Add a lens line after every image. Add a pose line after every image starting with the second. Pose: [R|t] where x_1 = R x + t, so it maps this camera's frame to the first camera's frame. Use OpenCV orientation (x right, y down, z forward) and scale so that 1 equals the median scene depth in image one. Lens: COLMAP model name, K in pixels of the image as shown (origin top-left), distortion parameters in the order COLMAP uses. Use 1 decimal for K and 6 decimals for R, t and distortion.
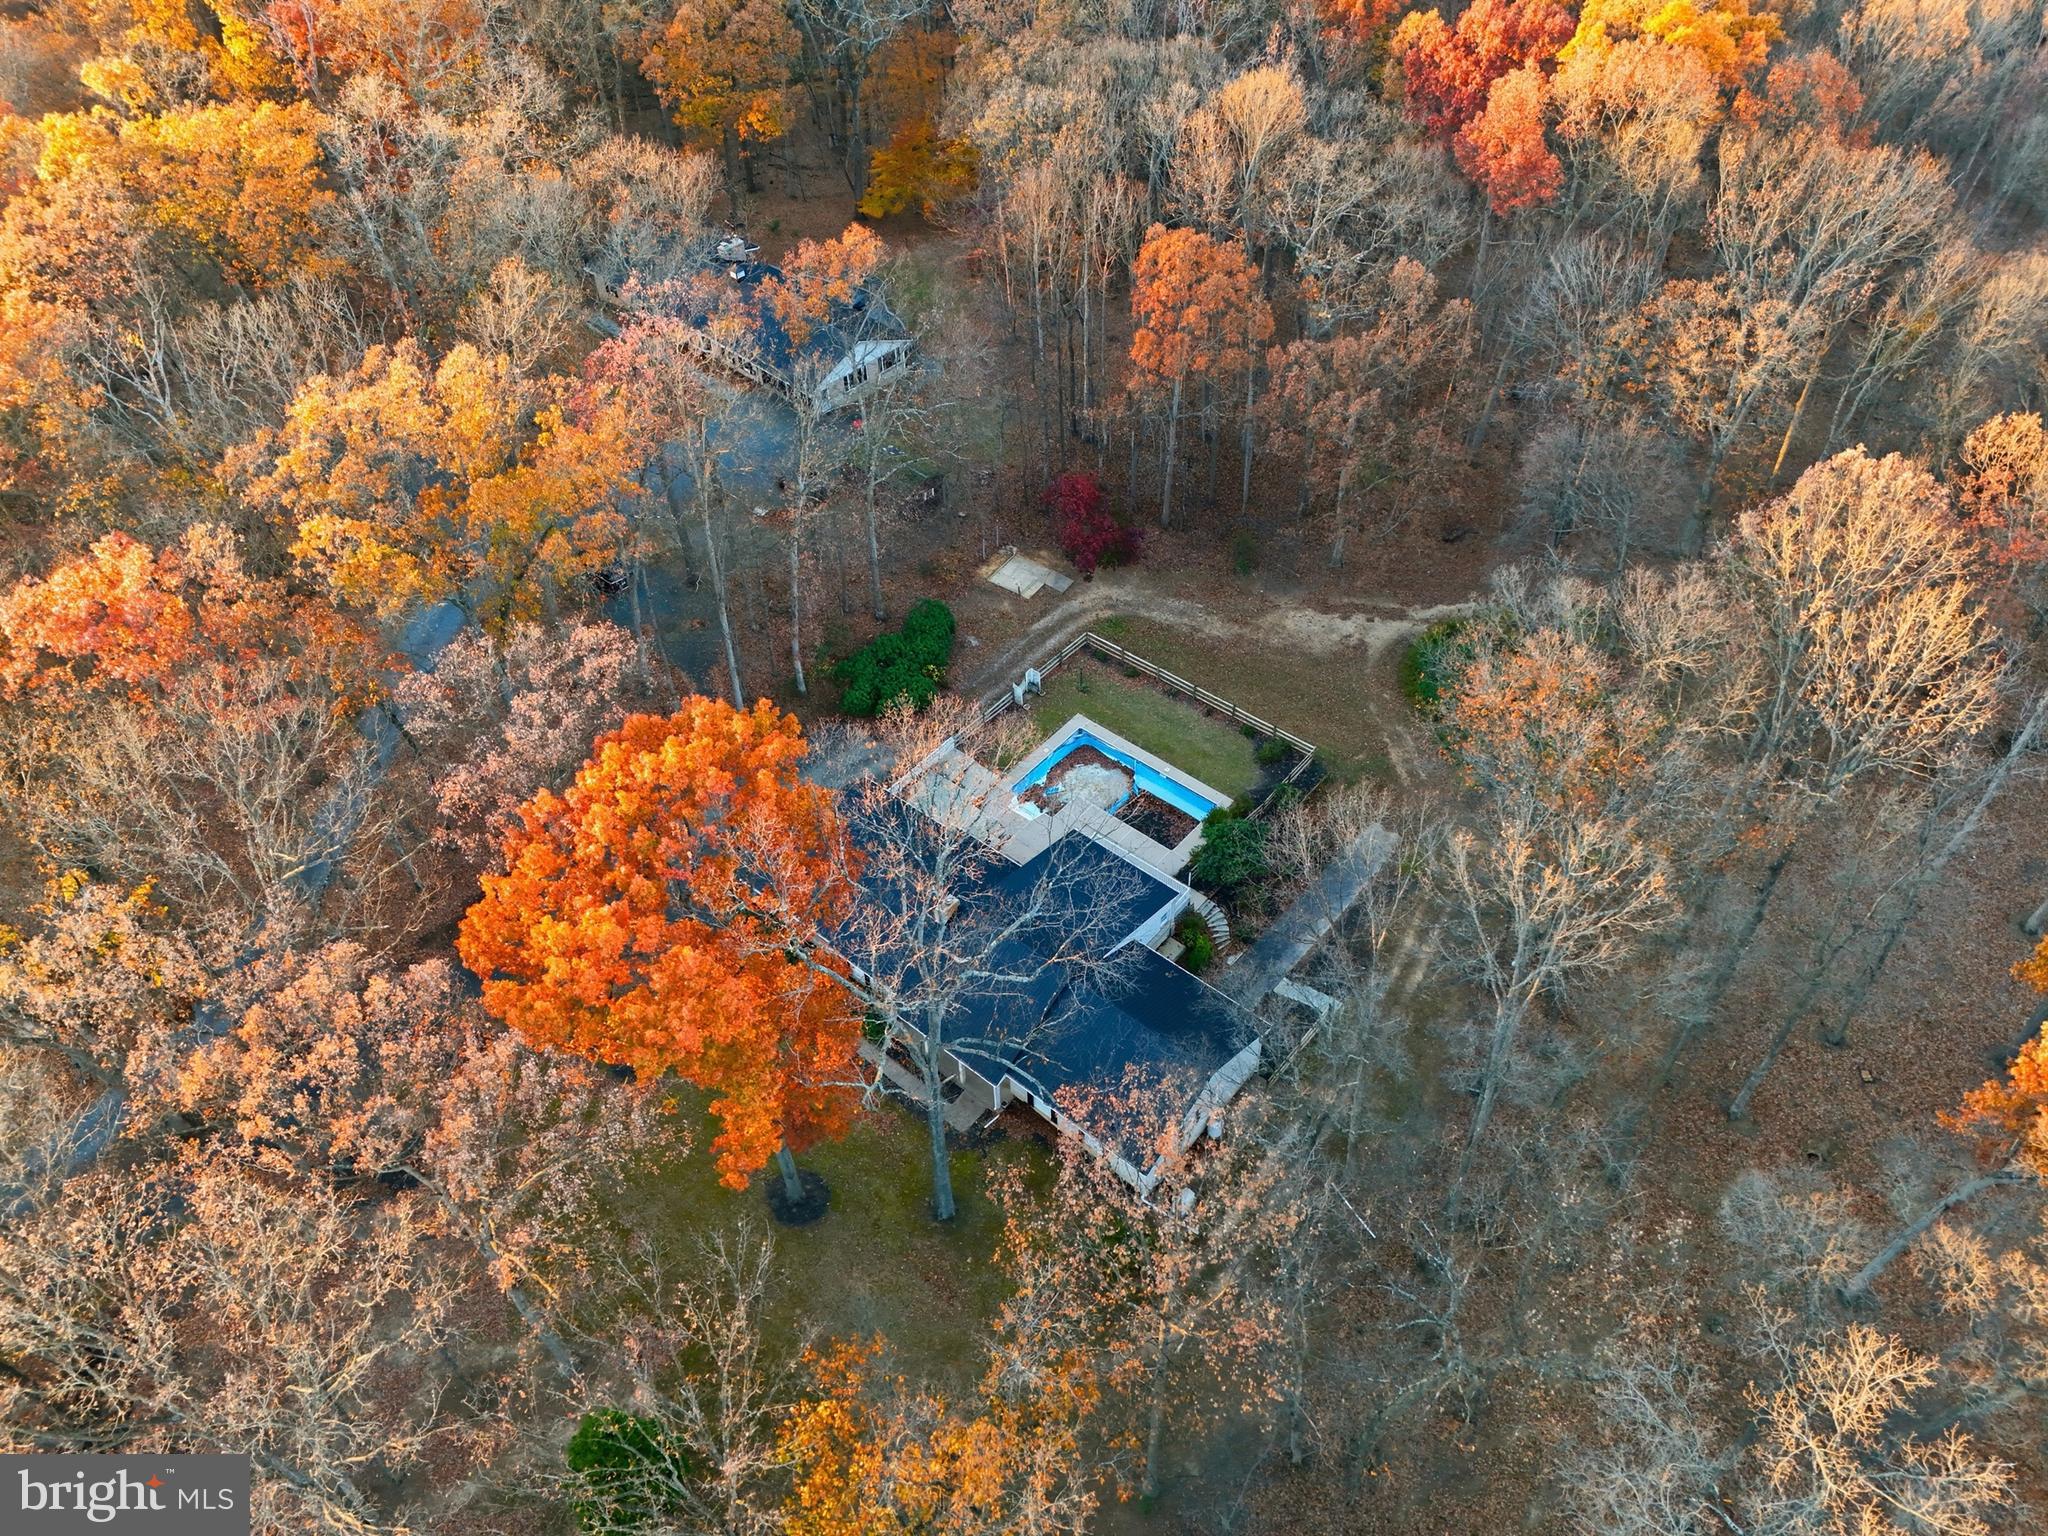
lens RADIAL K [[1500.9, 0, 1024.0], [0, 1500.9, 768.0], [0, 0, 1]] dist [0.071783, -0.061513]
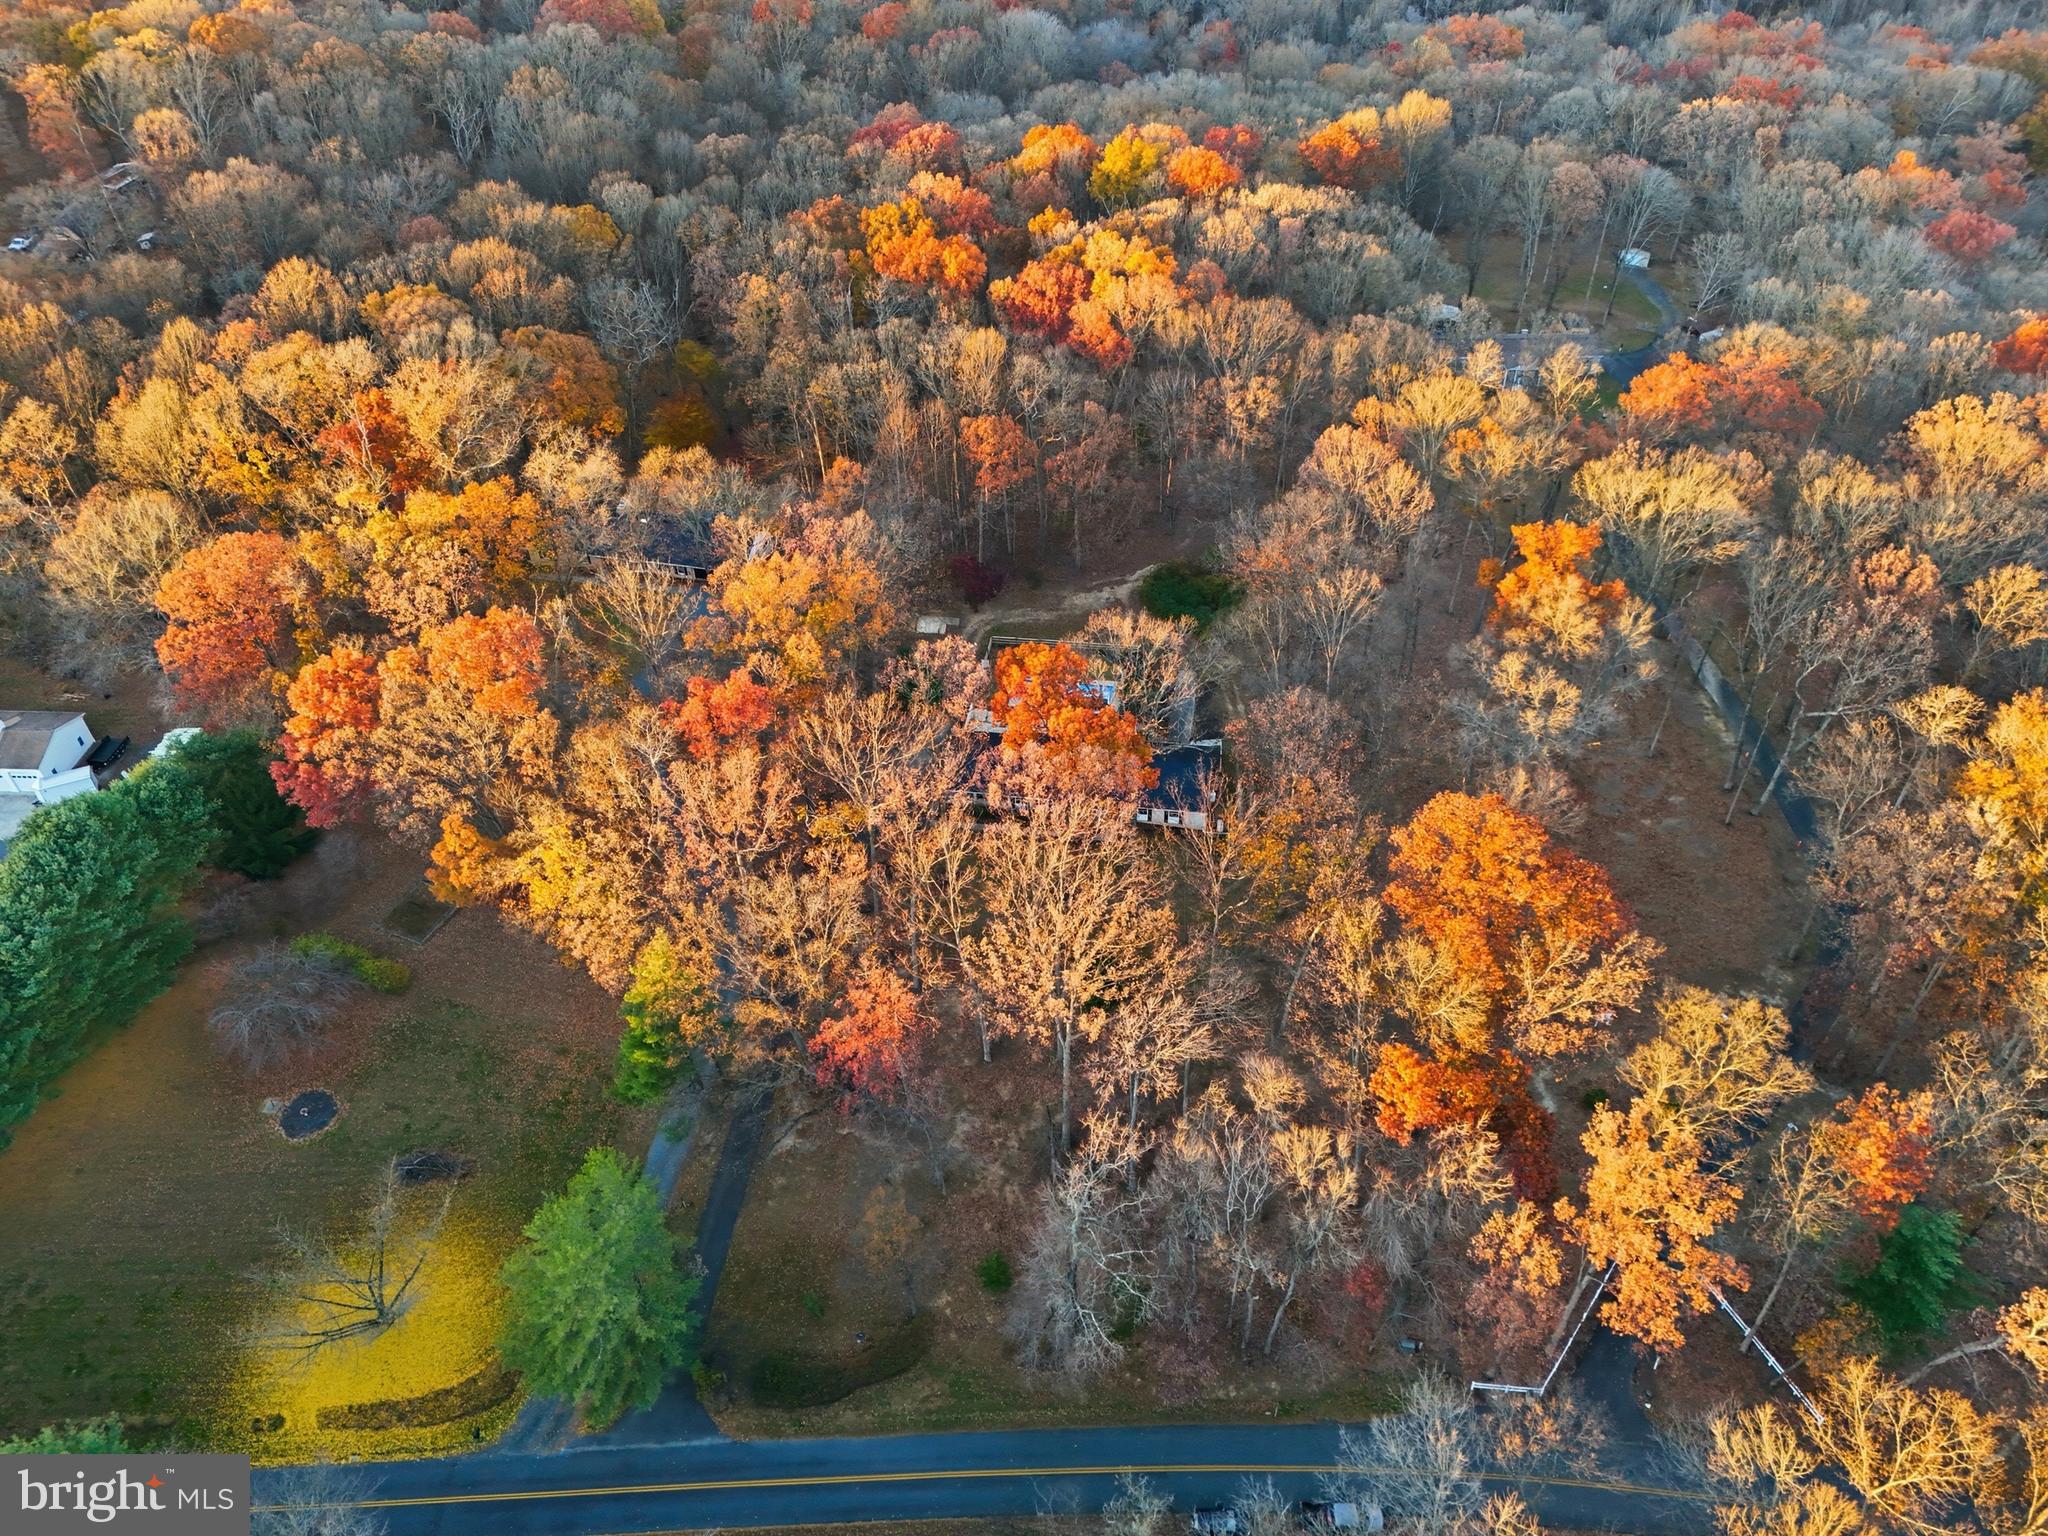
lens RADIAL K [[1500.9, 0, 1024.0], [0, 1500.9, 768.0], [0, 0, 1]] dist [0.071783, -0.061513]
pose [[0.854504, -0.342570, 0.390473, -0.766674], [0.380096, 0.924719, -0.020521, 0.119749], [-0.354048, 0.165952, 0.920386, -0.722805]]
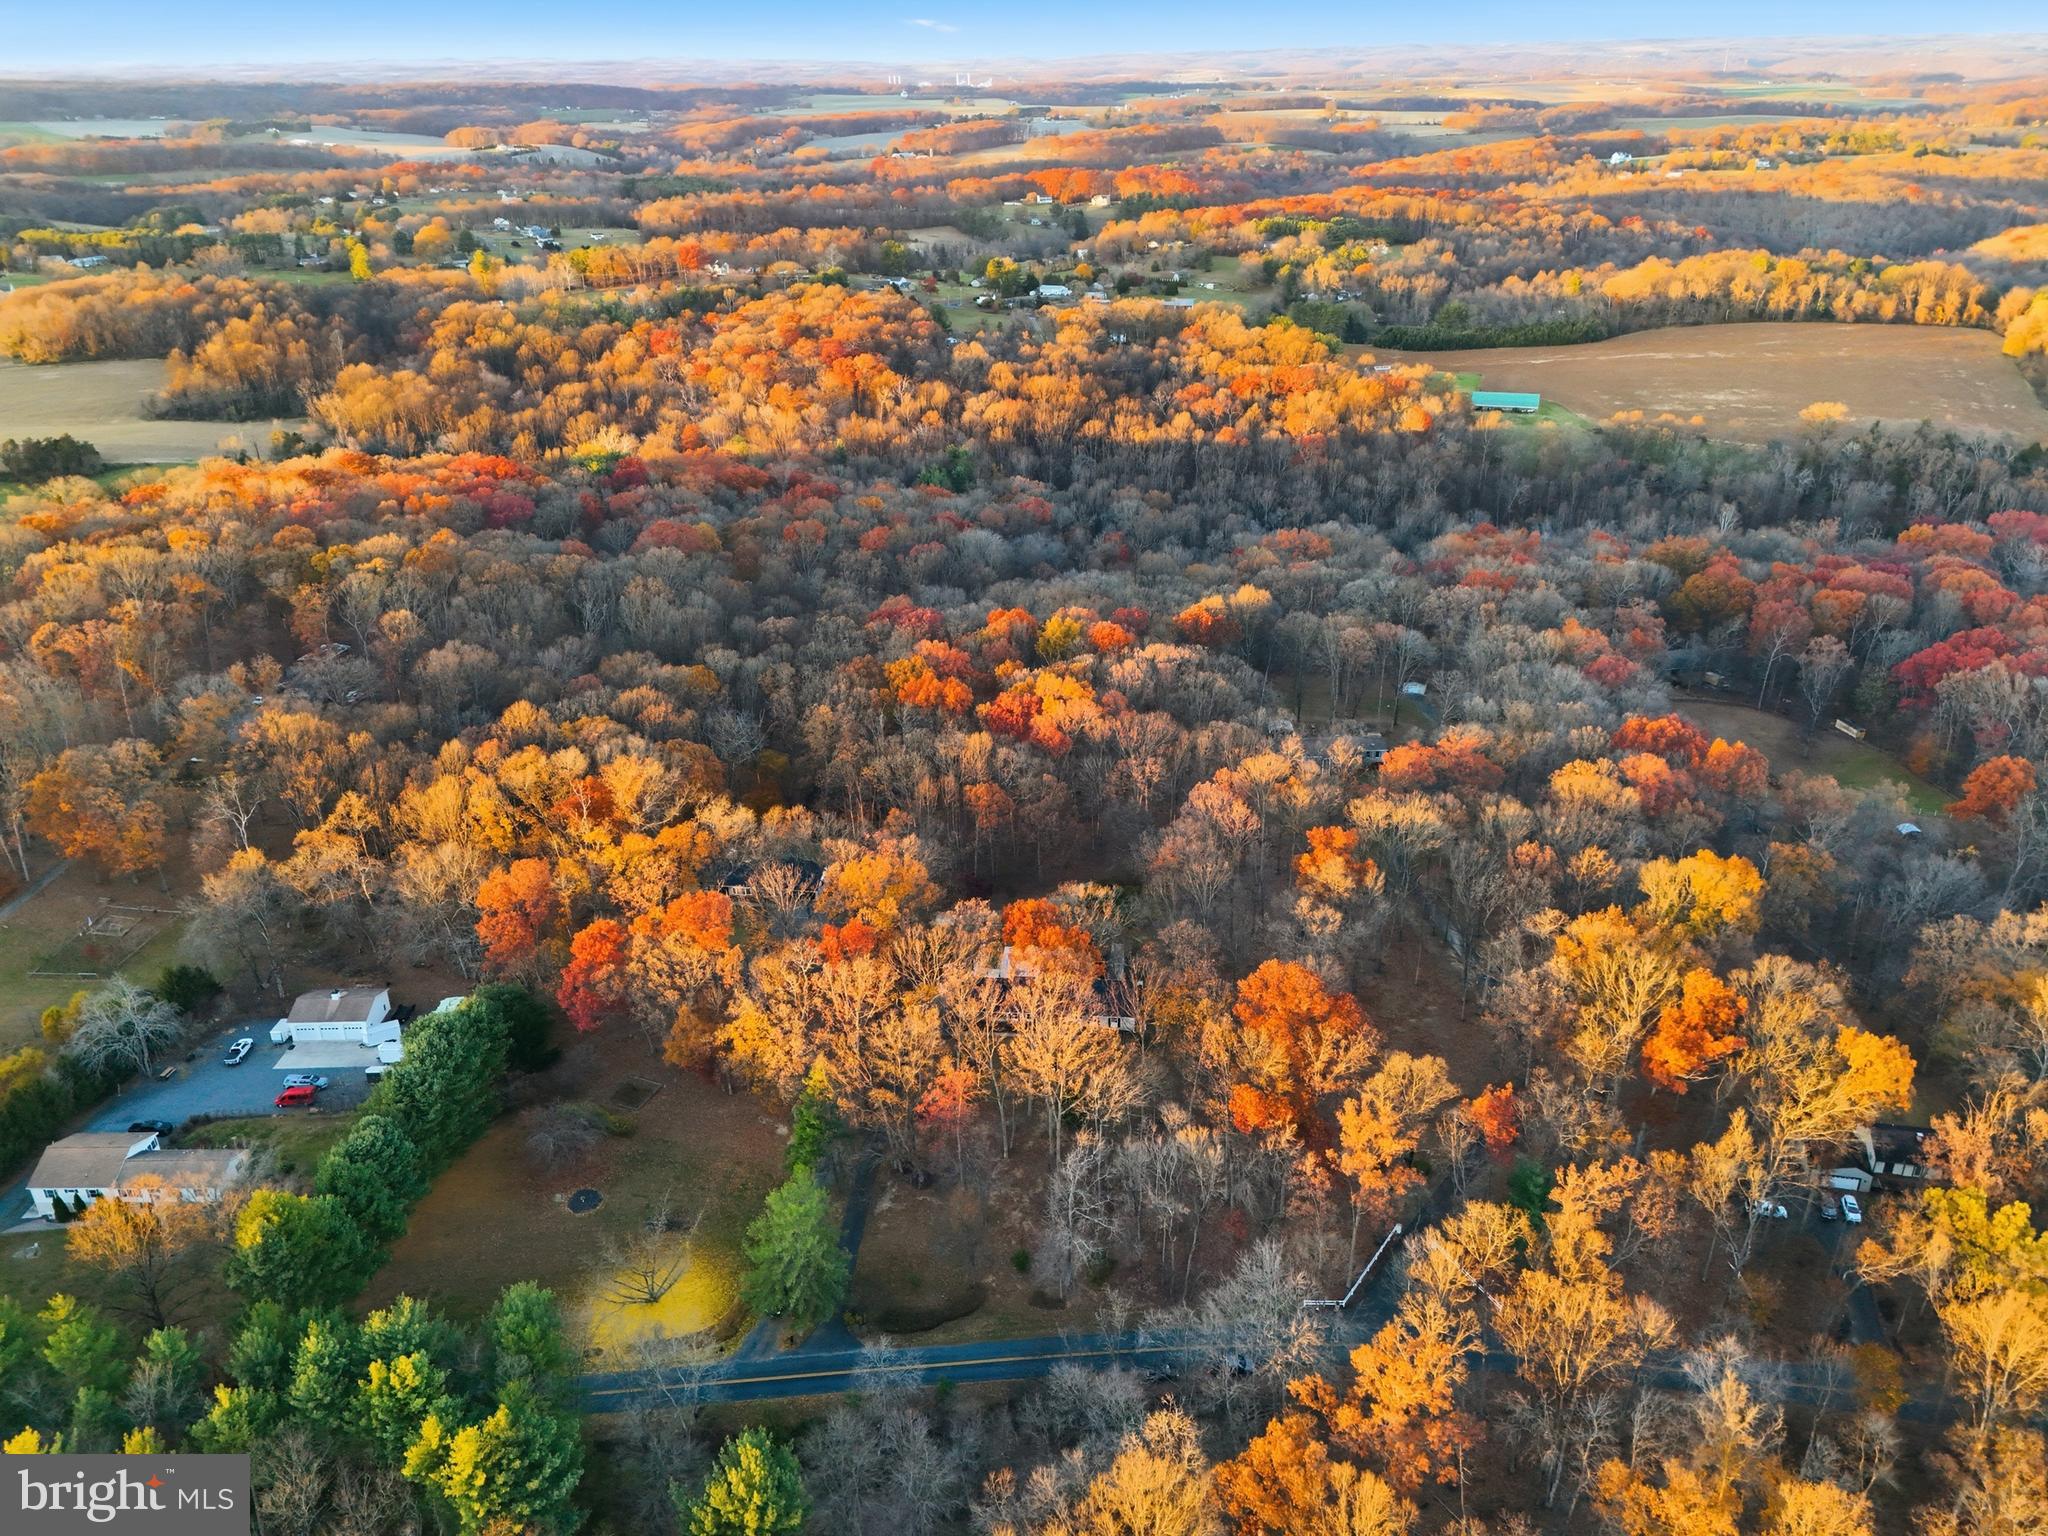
lens RADIAL K [[1500.9, 0, 1024.0], [0, 1500.9, 768.0], [0, 0, 1]] dist [0.071783, -0.061513]
pose [[0.823583, -0.237033, 0.515293, -1.381790], [0.412472, 0.873890, -0.257259, 0.431735], [-0.389330, 0.424418, 0.817491, -1.524064]]
